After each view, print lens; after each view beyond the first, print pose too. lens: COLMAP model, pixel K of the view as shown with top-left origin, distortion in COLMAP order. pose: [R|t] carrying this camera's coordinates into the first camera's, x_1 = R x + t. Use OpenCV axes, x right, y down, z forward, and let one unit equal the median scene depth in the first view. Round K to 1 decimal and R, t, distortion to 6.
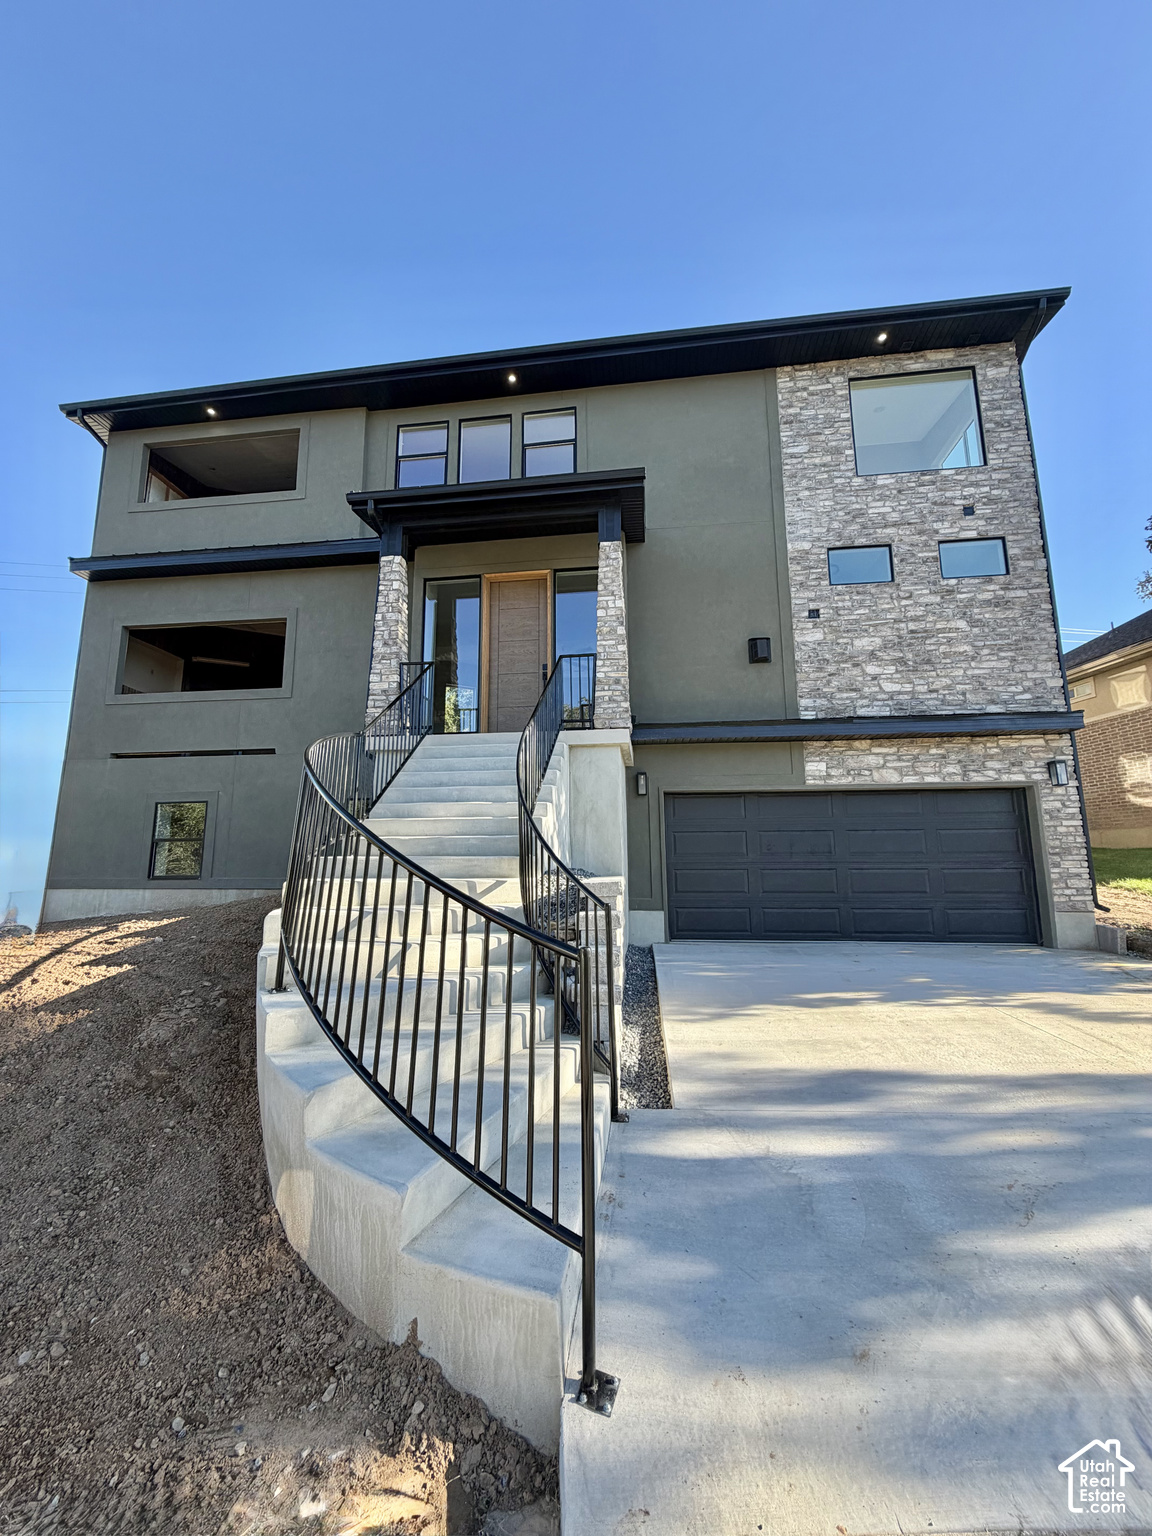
lens RADIAL K [[606.9, 0, 580.9], [0, 606.9, 761.5], [0, 0, 1]] dist [0.000283, -0.000017]
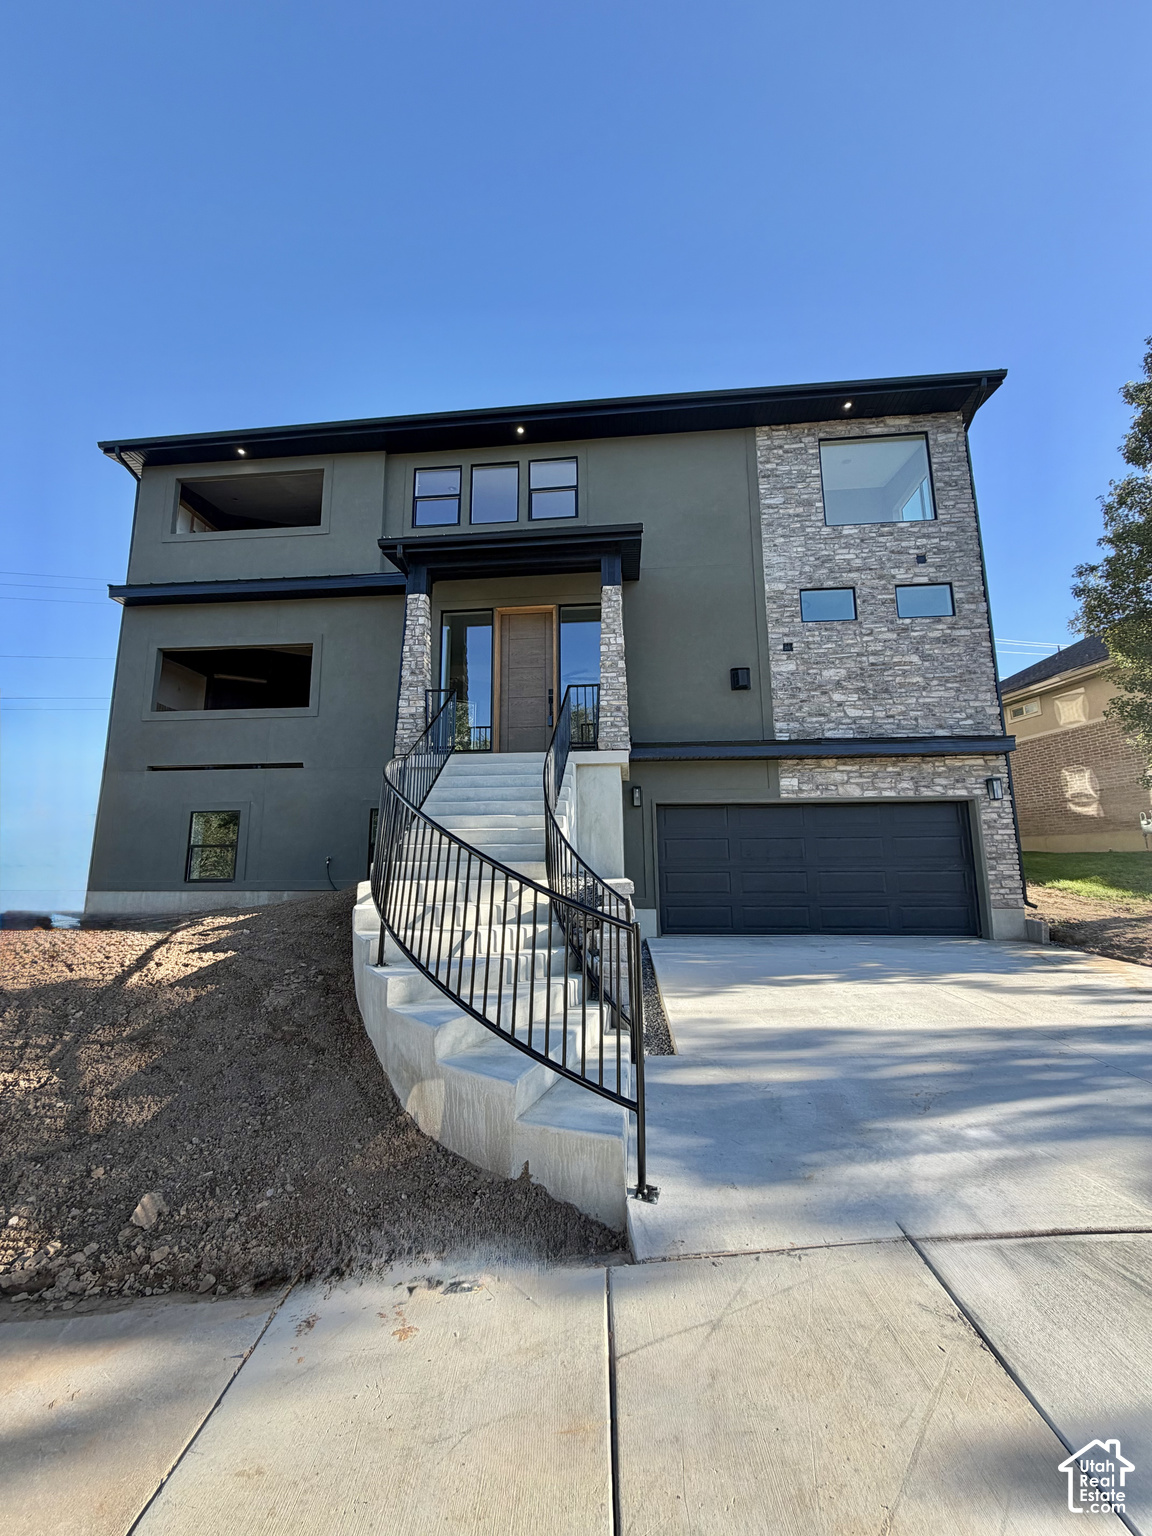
lens RADIAL K [[606.9, 0, 580.6], [0, 606.9, 760.6], [0, 0, 1]] dist [0.000283, -0.000017]
pose [[0.999436, 0.004596, 0.033276, -0.043524], [-0.004399, 0.999972, -0.005984, -0.023578], [-0.033303, 0.005834, 0.999428, -0.129700]]
